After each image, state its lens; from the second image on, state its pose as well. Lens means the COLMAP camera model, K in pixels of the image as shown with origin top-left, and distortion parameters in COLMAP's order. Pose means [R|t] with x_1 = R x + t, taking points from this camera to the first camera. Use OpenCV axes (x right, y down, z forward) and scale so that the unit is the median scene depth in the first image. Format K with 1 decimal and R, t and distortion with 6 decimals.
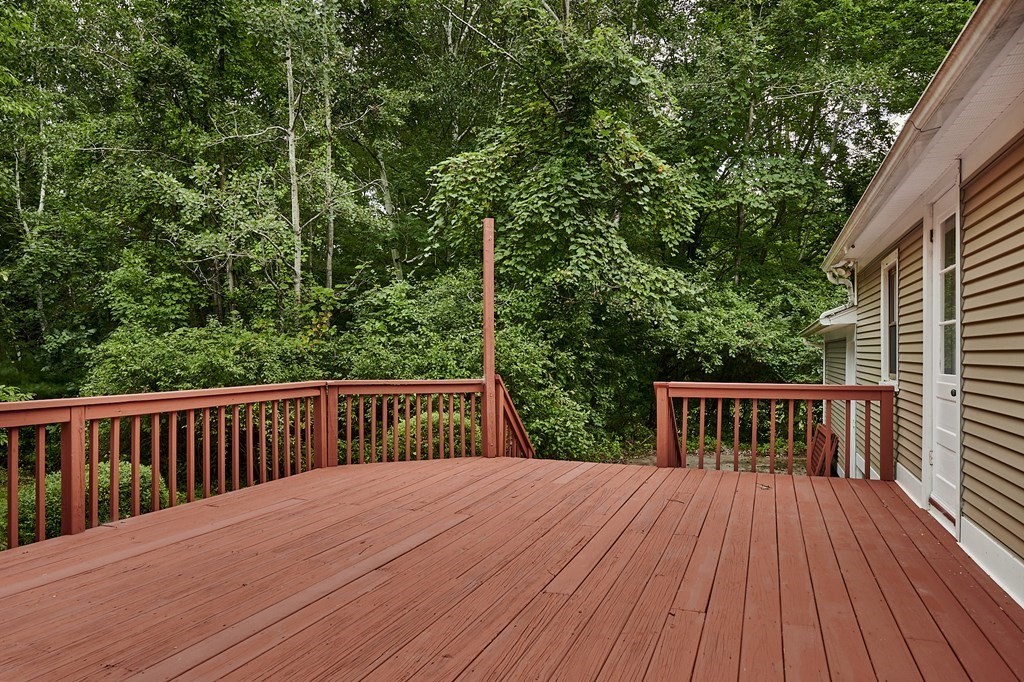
lens RADIAL K [[694.0, 0, 512.0], [0, 694.0, 341.0], [0, 0, 1]] dist [-0.062446, 0.000218]
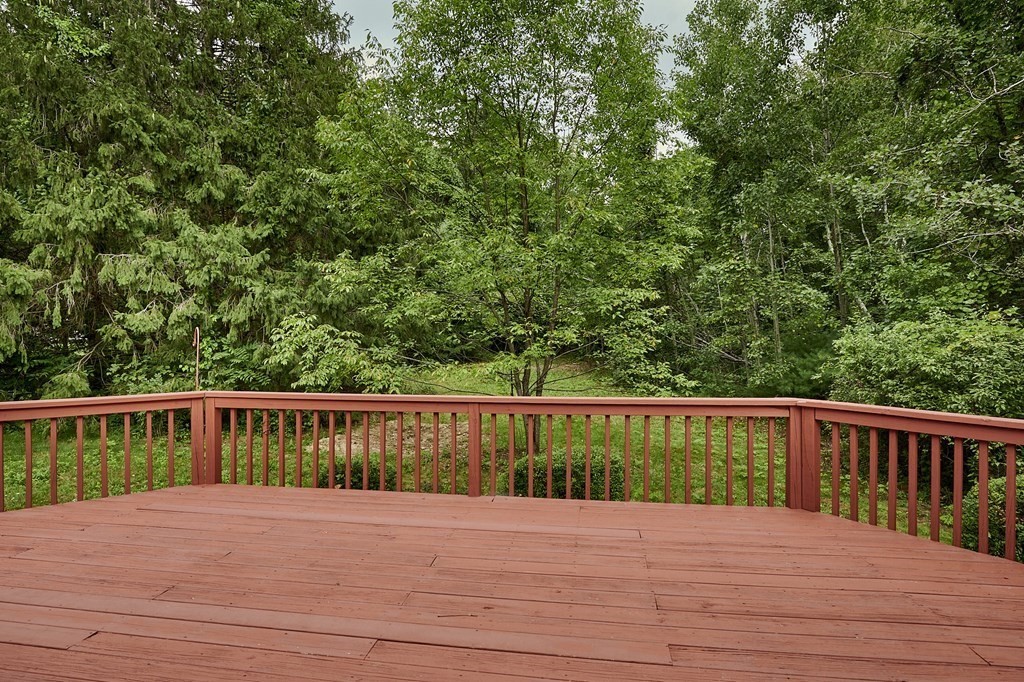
lens RADIAL K [[553.3, 0, 511.4], [0, 553.3, 324.9], [0, 0, 1]] dist [-0.023850, 0.000270]
pose [[0.212592, -0.014444, -0.977034, 0.468842], [0.009333, 0.999875, -0.012751, -0.029429], [0.977097, -0.006408, 0.212700, 1.009647]]
